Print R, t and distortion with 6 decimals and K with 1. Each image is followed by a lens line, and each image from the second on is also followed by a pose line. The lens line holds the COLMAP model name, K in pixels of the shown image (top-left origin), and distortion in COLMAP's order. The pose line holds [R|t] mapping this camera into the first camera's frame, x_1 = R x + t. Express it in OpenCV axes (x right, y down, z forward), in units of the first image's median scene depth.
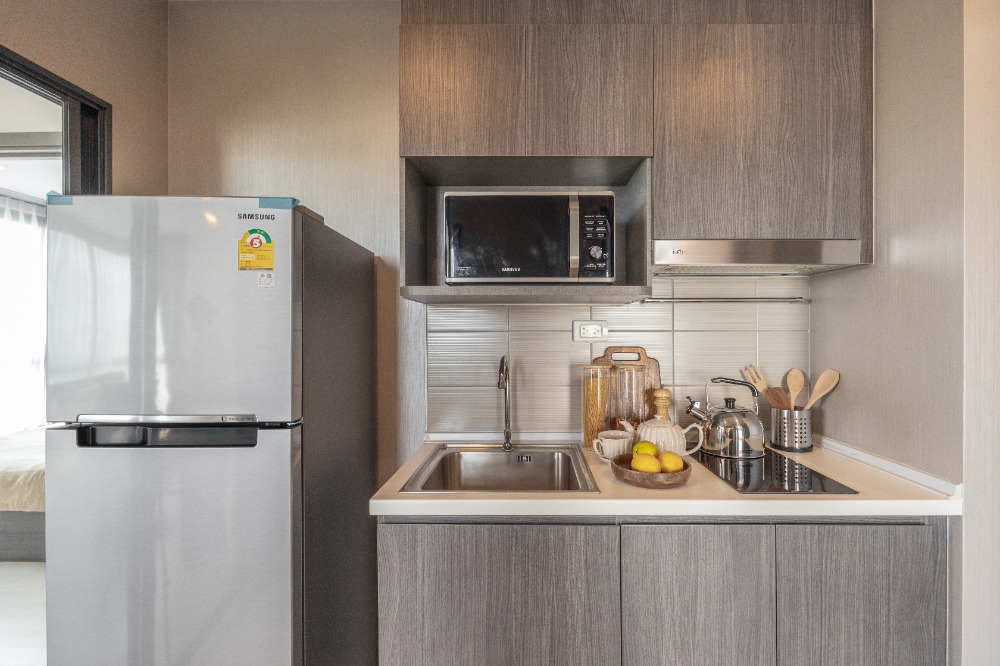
lens RADIAL K [[463.0, 0, 497.1], [0, 463.0, 334.6], [0, 0, 1]] dist [-0.001430, -0.003317]
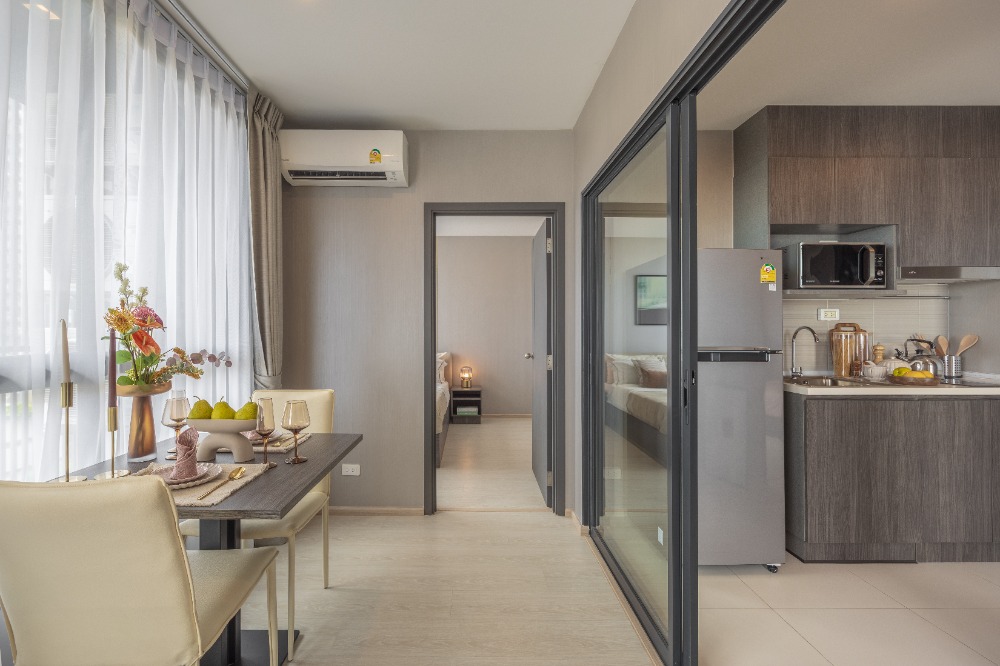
lens RADIAL K [[401.9, 0, 466.6], [0, 401.9, 330.0], [0, 0, 1]] dist [-0.007701, -0.000472]
pose [[0.999953, 0.002503, -0.009352, -1.495254], [-0.002544, 0.999987, -0.004347, 0.078769], [0.009341, 0.004370, 0.999947, -0.711667]]
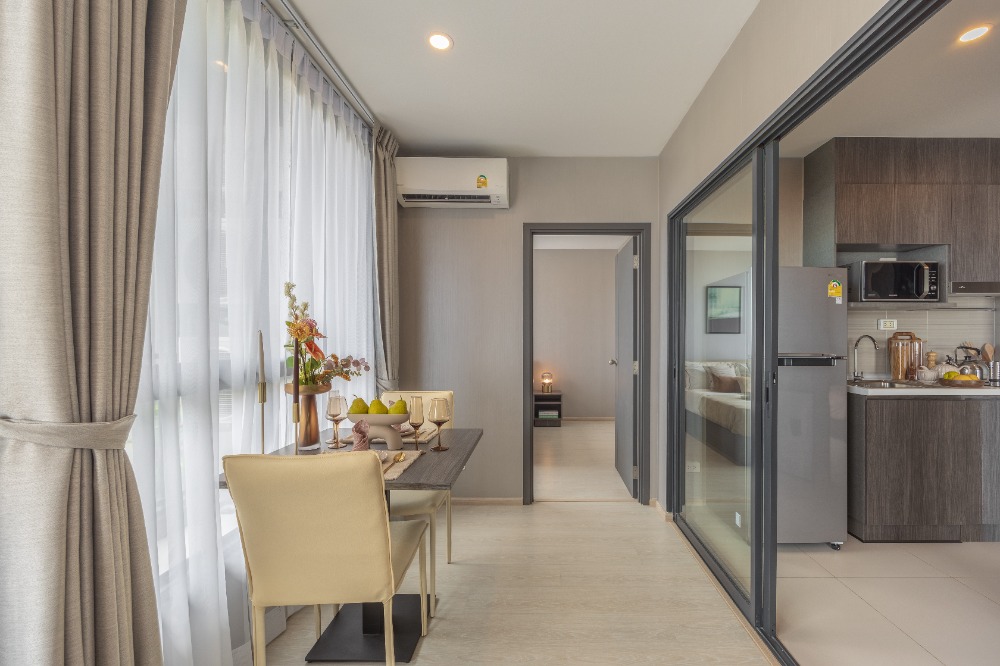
lens RADIAL K [[401.9, 0, 530.6], [0, 401.9, 344.0], [0, 0, 1]] dist [-0.007701, -0.000472]
pose [[0.999984, 0.002135, -0.005162, -1.673708], [-0.002078, 0.999936, 0.011084, 0.076355], [0.005185, -0.011073, 0.999925, -0.925093]]
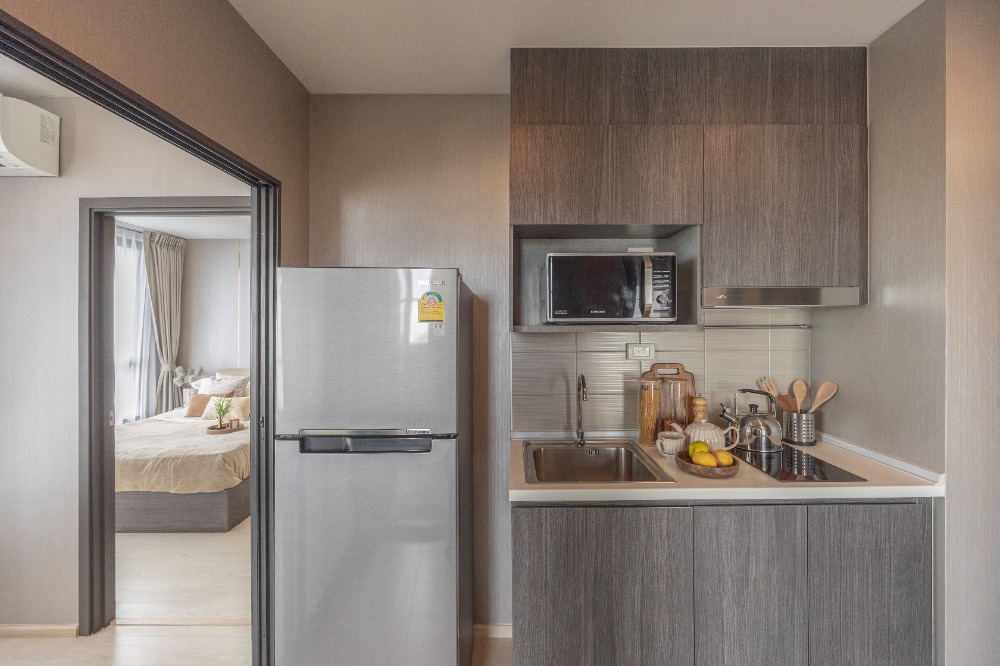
lens RADIAL K [[401.9, 0, 491.8], [0, 401.9, 328.9], [0, 0, 1]] dist [-0.007701, -0.000472]
pose [[0.999977, -0.005725, 0.003618, -0.265962], [0.005724, 0.999984, 0.000279, -0.090824], [-0.003619, -0.000258, 0.999993, -0.135933]]
